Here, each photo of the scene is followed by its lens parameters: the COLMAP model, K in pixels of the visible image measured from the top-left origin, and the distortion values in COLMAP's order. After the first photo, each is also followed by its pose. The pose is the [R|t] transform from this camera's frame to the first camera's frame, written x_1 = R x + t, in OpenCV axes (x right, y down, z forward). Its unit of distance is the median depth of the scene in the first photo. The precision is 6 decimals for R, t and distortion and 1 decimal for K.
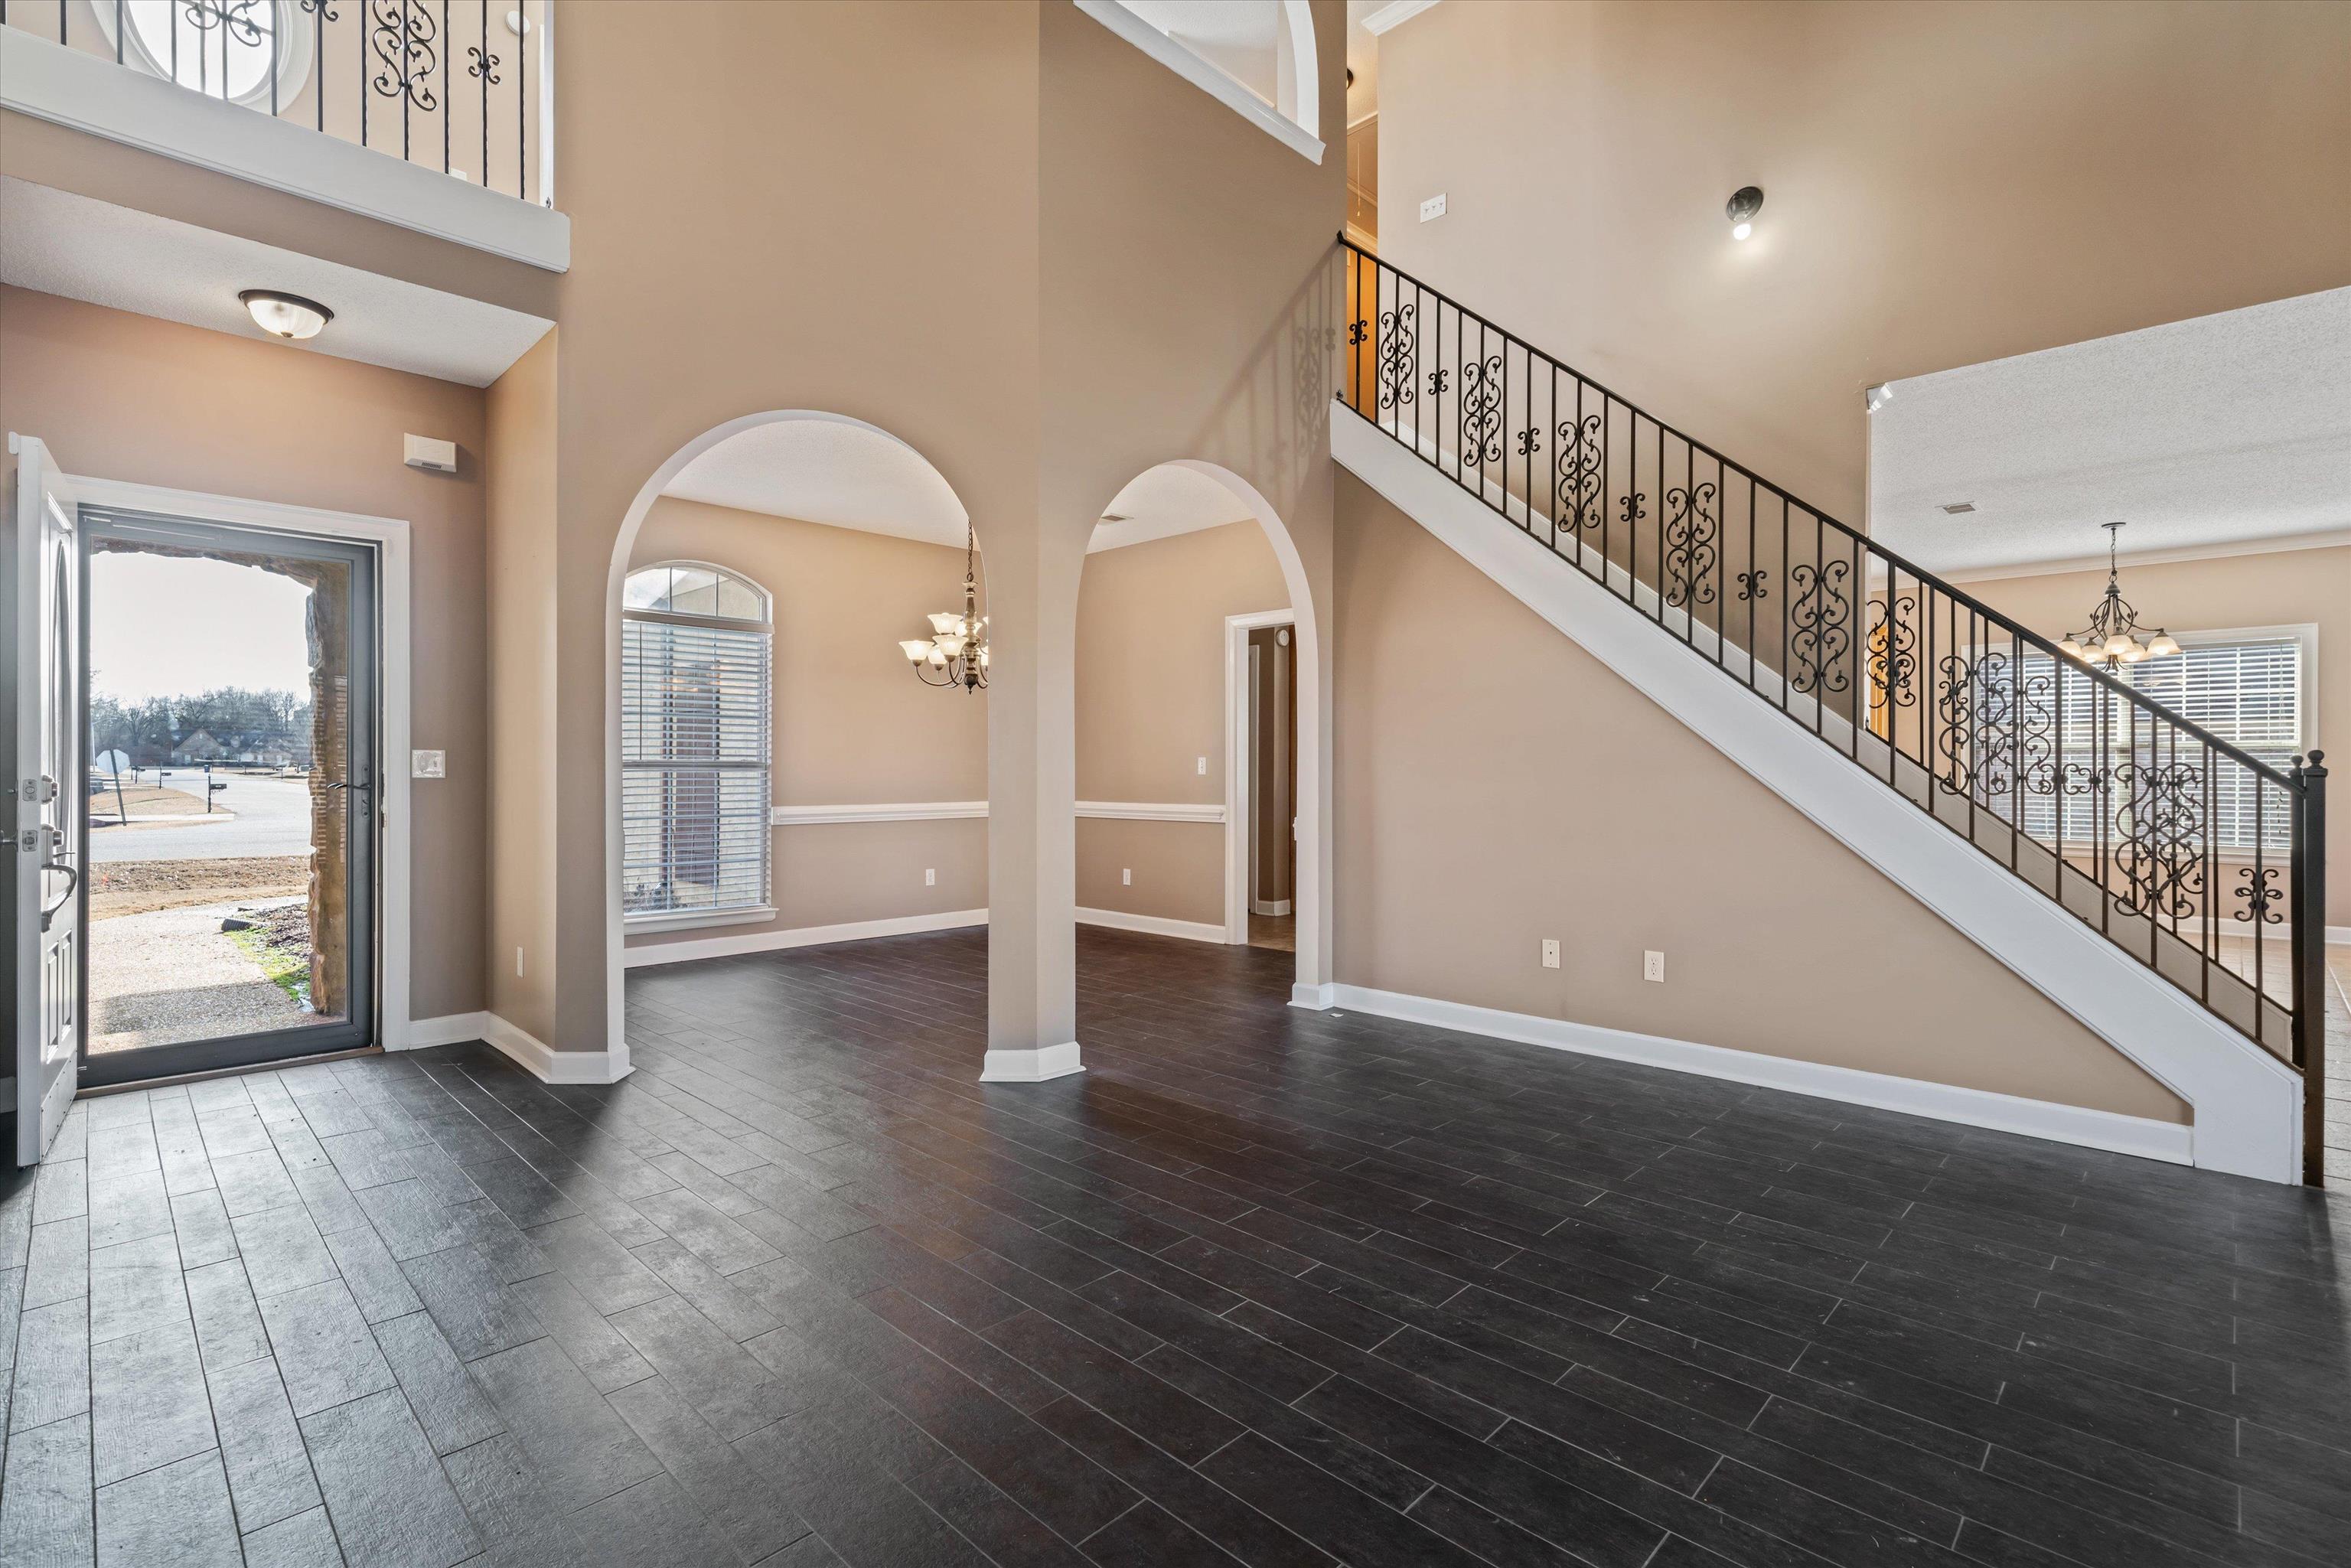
lens RADIAL K [[1079.7, 0, 1172.1], [0, 1079.7, 772.2], [0, 0, 1]] dist [0.001446, 0.000166]
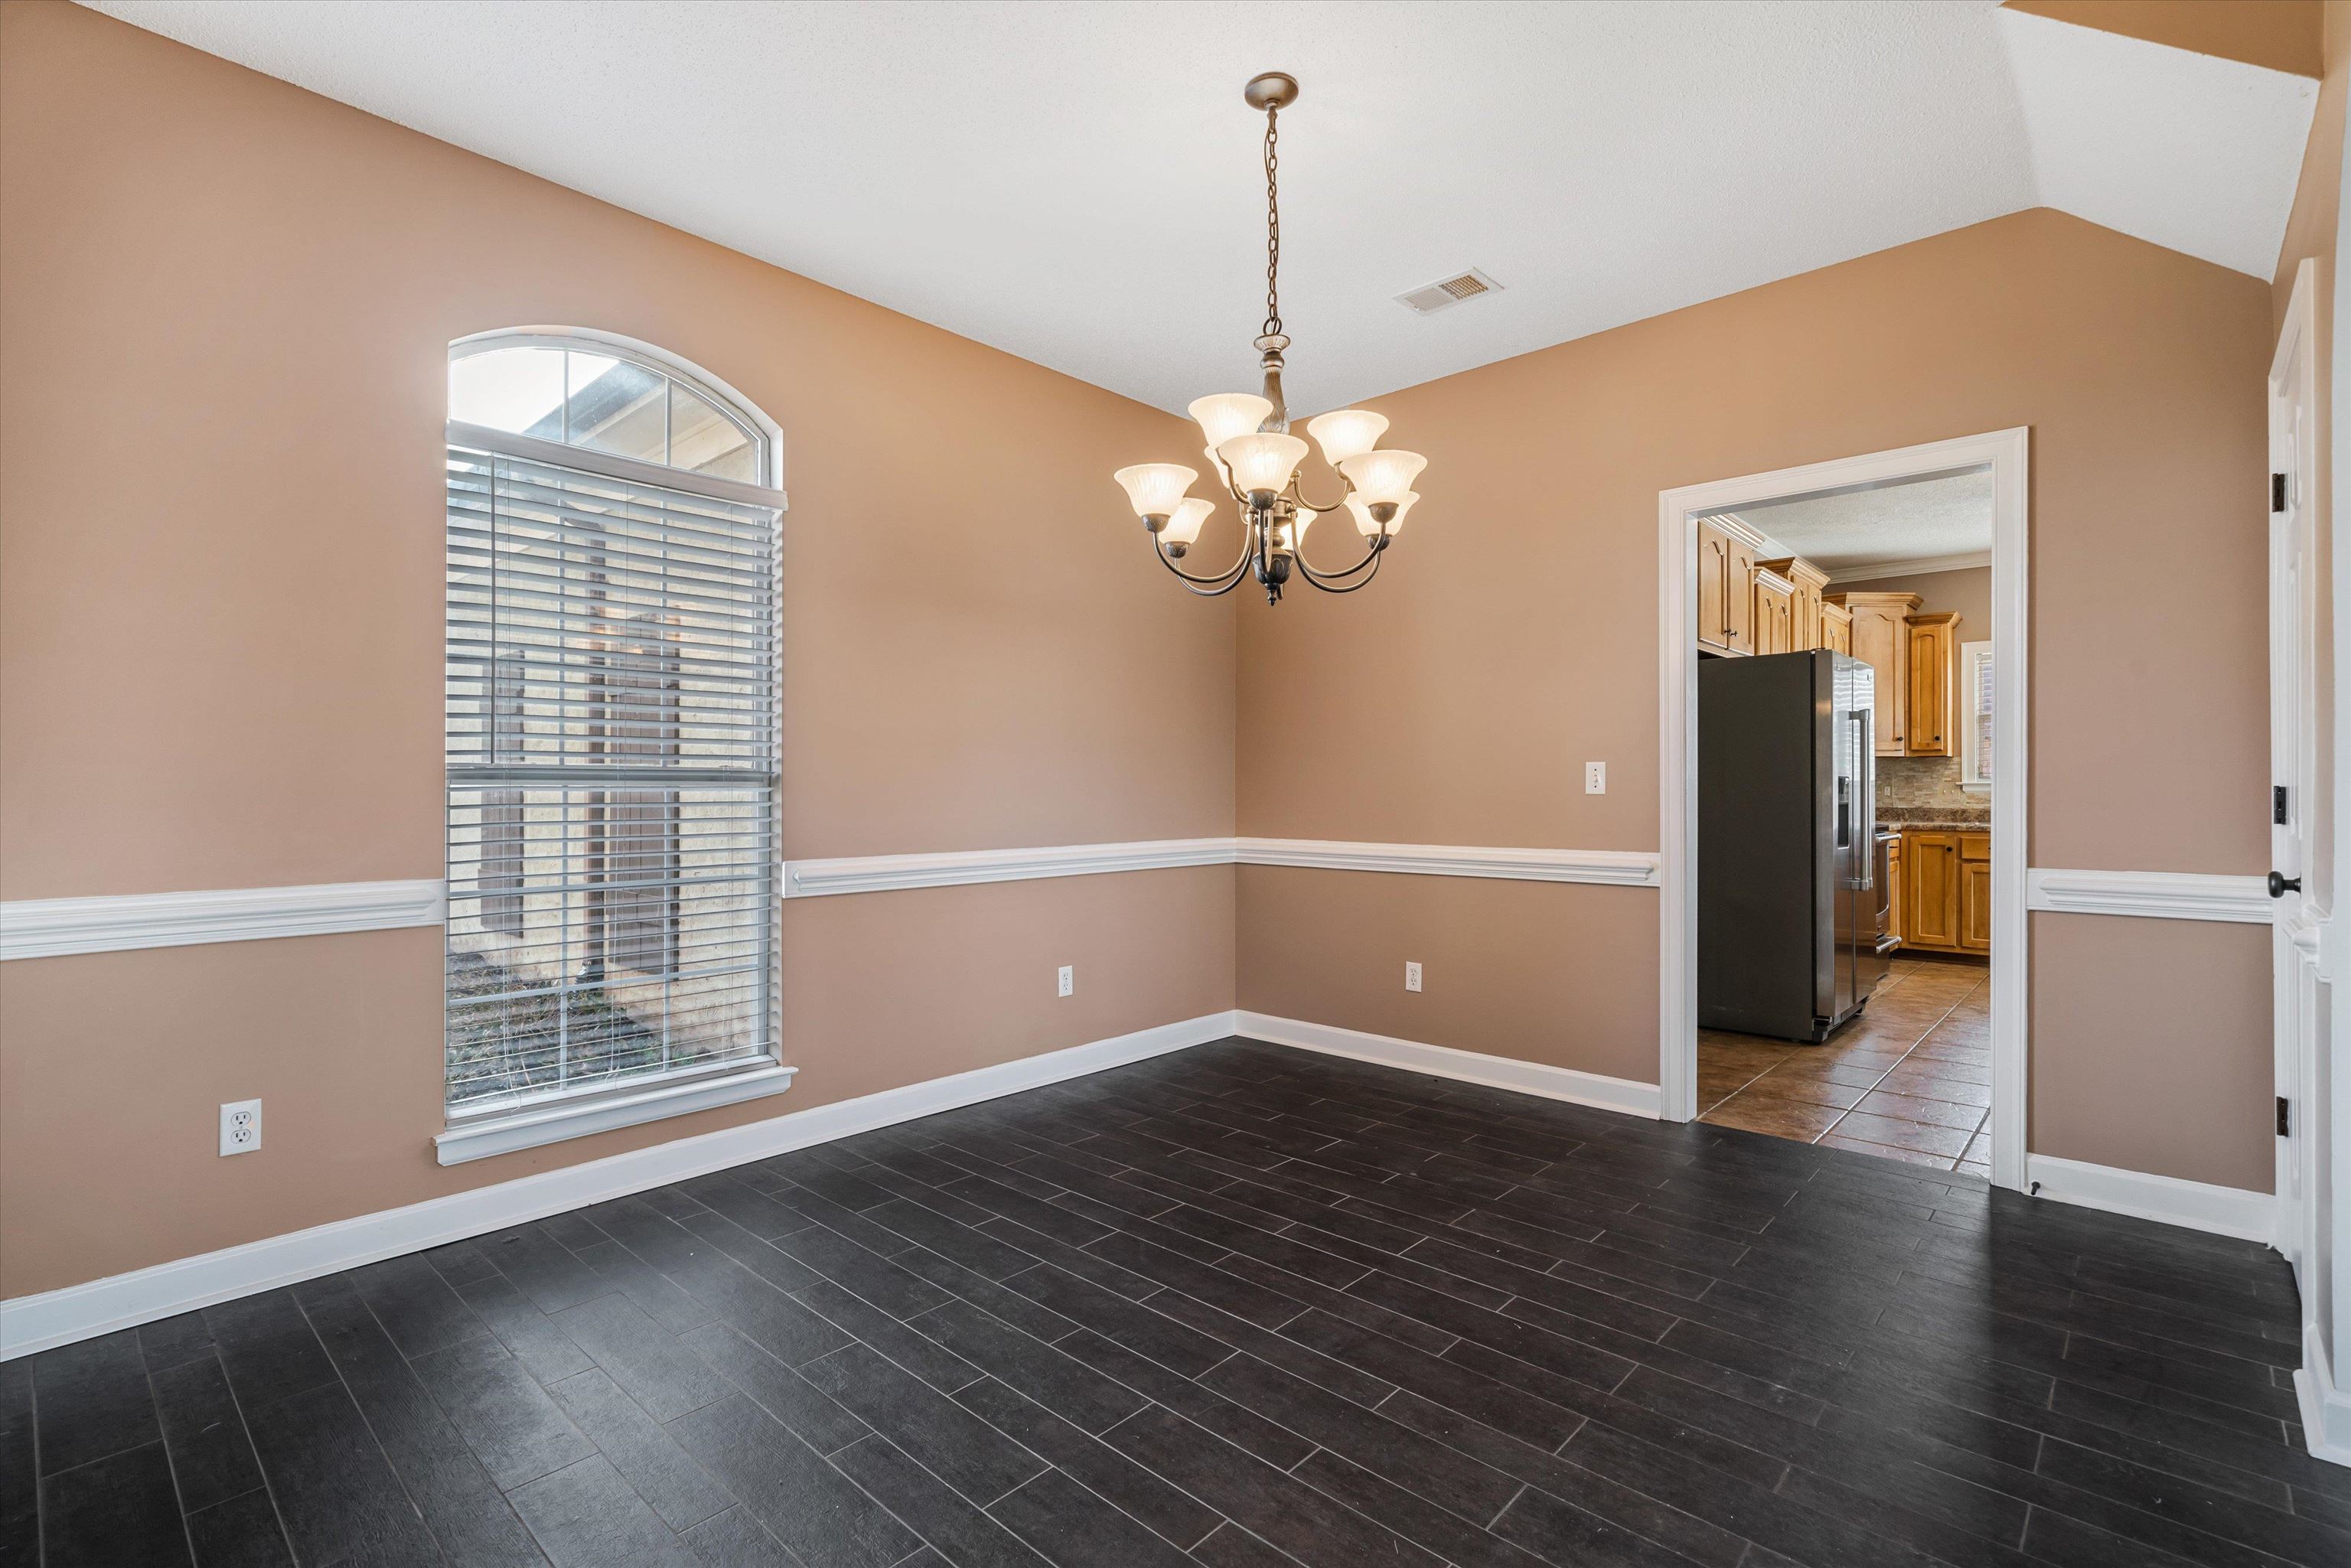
lens RADIAL K [[1073.4, 0, 1175.5], [0, 1073.4, 784.0], [0, 0, 1]] dist [0.000250, 0.000444]
pose [[0.999770, -0.001256, 0.021411, -0.328980], [0.001402, 0.999976, -0.006813, 0.000821], [-0.021402, 0.006842, 0.999748, 0.823540]]
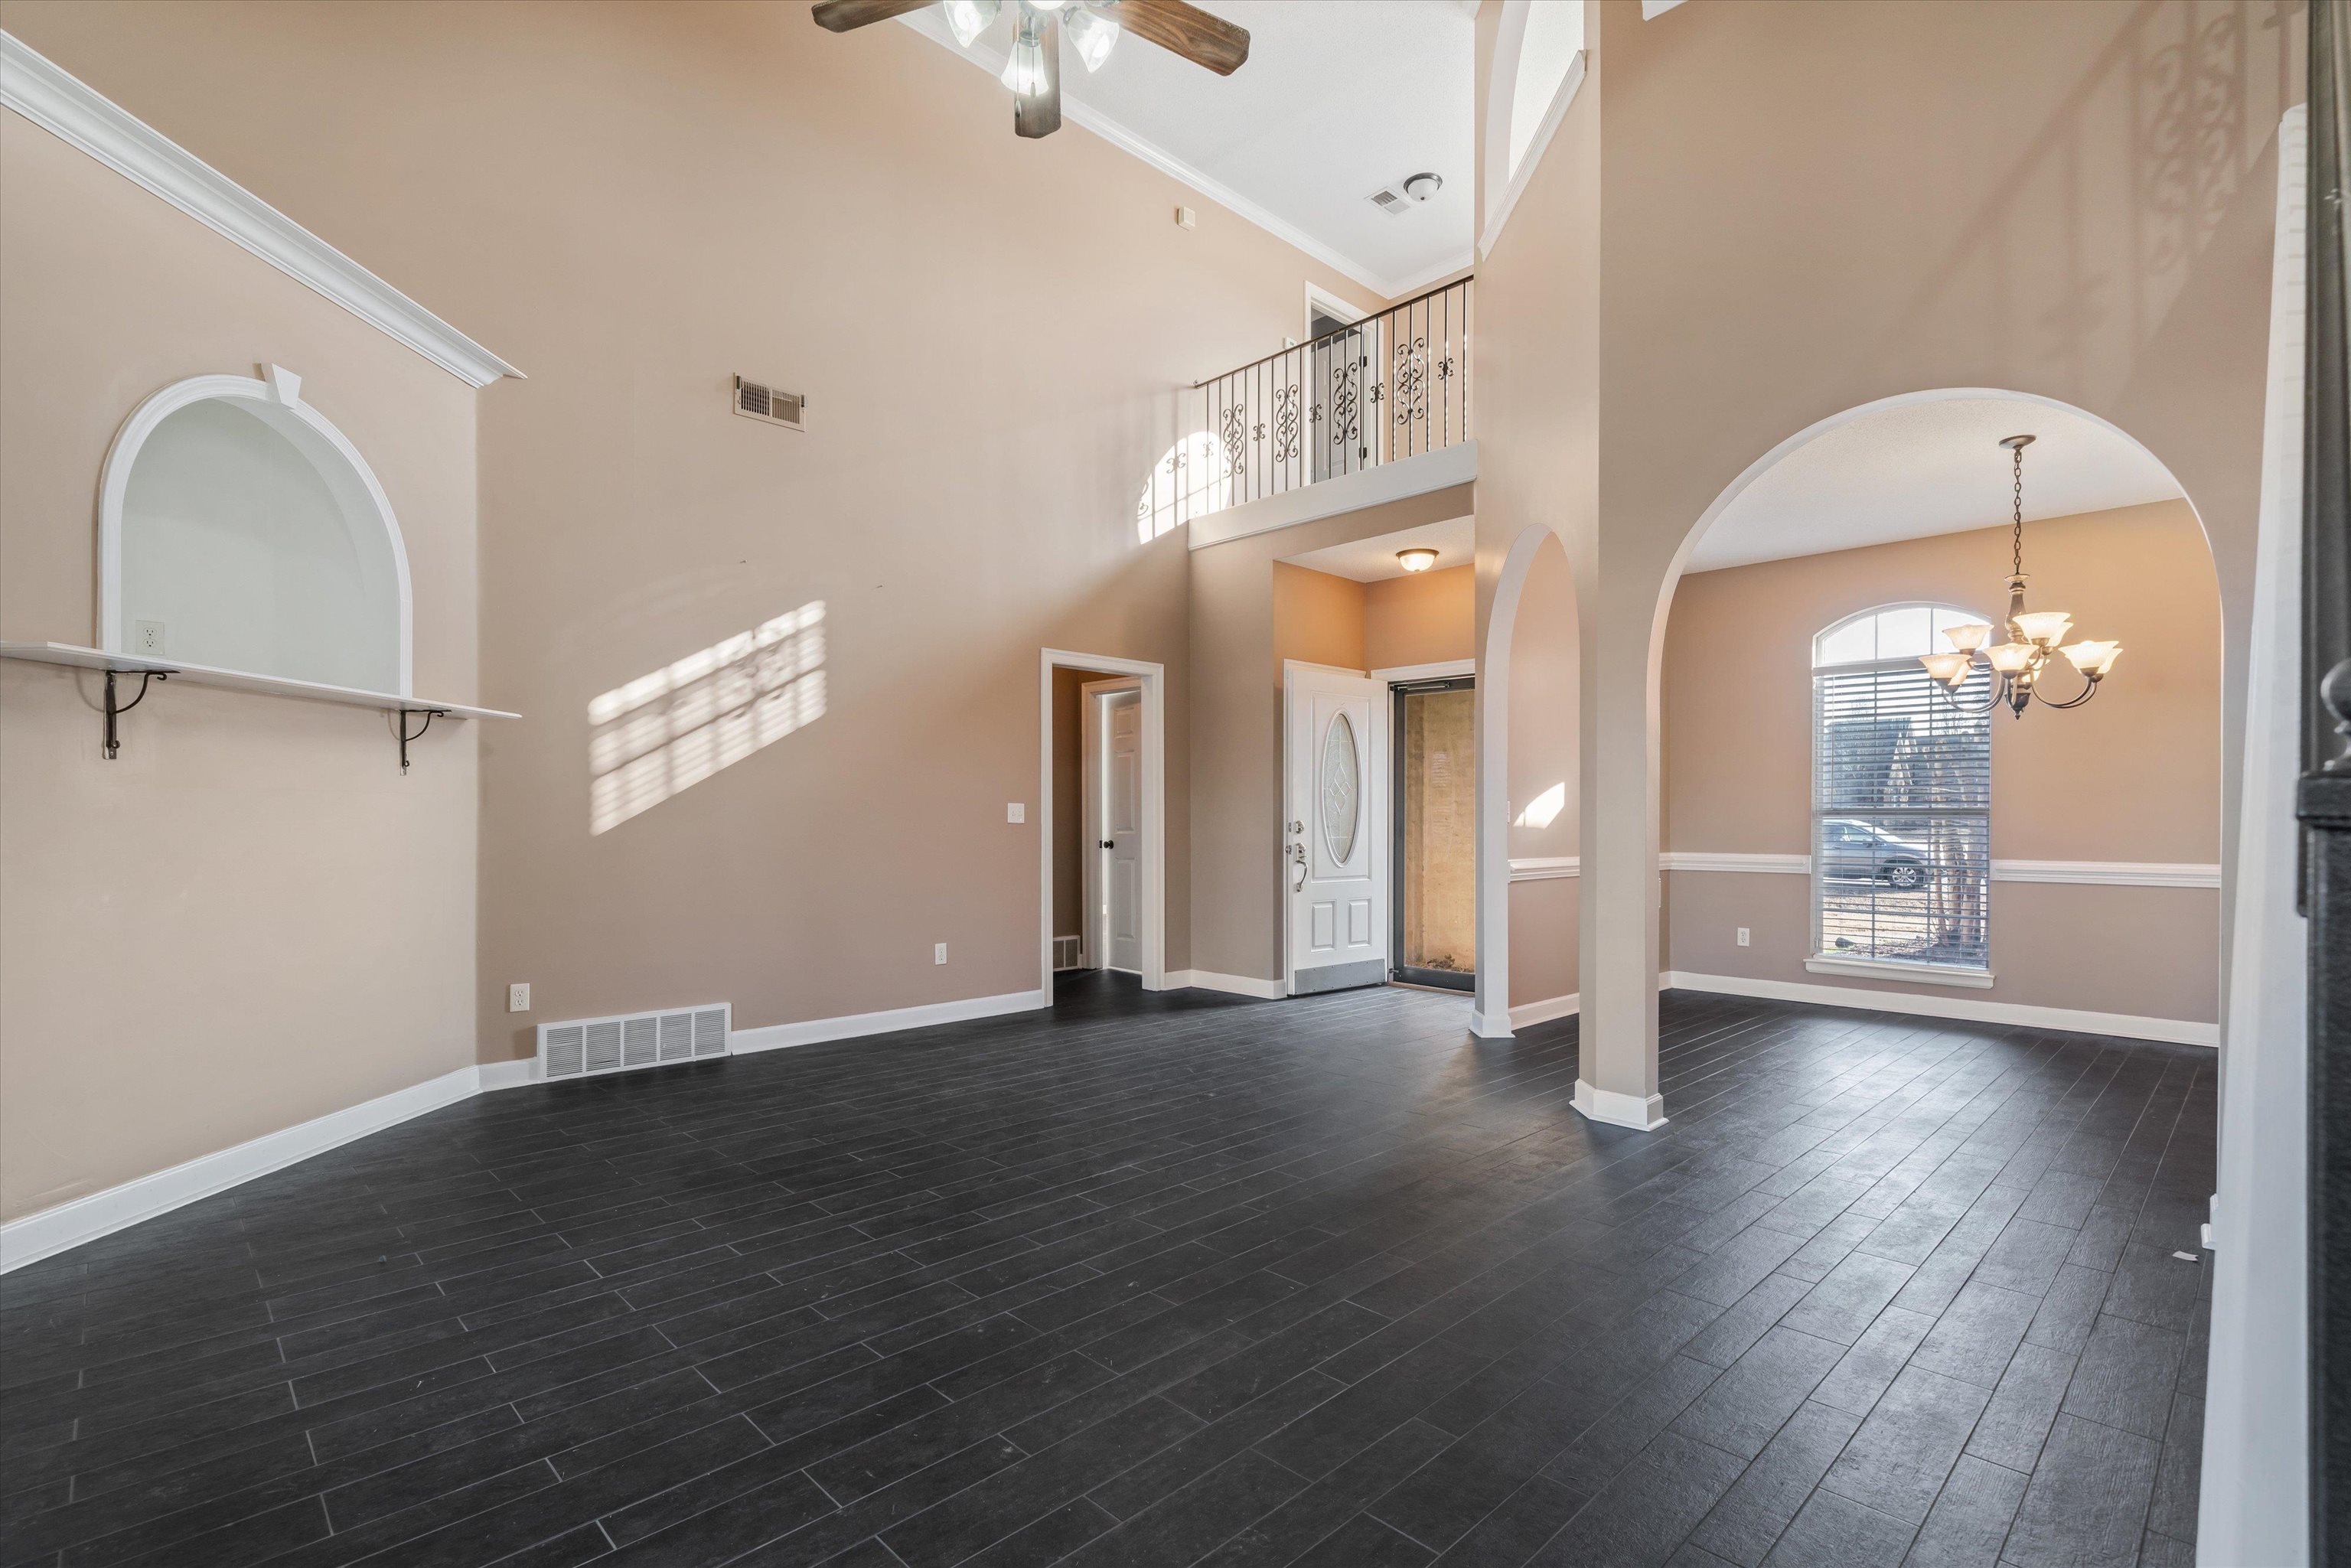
lens RADIAL K [[1102.8, 0, 1173.6], [0, 1102.8, 829.1], [0, 0, 1]] dist [-0.020506, -0.000041]
pose [[-0.031312, 0.008655, -0.999472, 0.864996], [-0.003494, 0.999955, 0.008769, 0.002678], [0.999504, 0.003766, -0.031281, 0.593840]]
